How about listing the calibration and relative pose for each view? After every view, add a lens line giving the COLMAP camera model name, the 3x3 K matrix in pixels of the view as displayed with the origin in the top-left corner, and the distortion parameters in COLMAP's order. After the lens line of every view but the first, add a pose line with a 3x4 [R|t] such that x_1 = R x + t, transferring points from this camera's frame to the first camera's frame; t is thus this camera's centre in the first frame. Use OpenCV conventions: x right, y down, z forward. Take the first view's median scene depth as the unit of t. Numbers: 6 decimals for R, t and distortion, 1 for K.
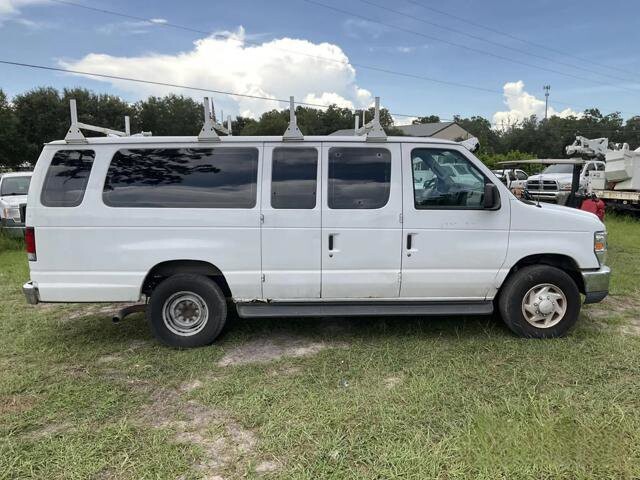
lens RADIAL K [[549.9, 0, 306.3], [0, 549.9, 239.1], [0, 0, 1]] dist [0.003657, -0.002784]
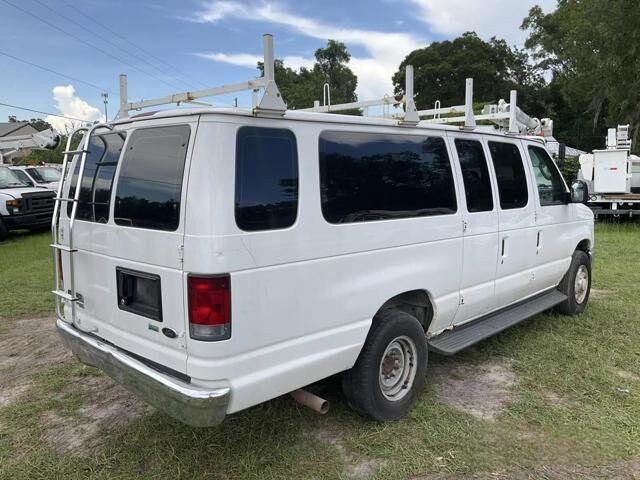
lens RADIAL K [[549.9, 0, 306.3], [0, 549.9, 239.1], [0, 0, 1]] dist [0.003657, -0.002784]
pose [[0.714560, -0.083694, 0.694550, -0.786050], [0.091439, 0.995474, 0.025883, -0.058854], [-0.693573, 0.045014, 0.718979, 0.572137]]
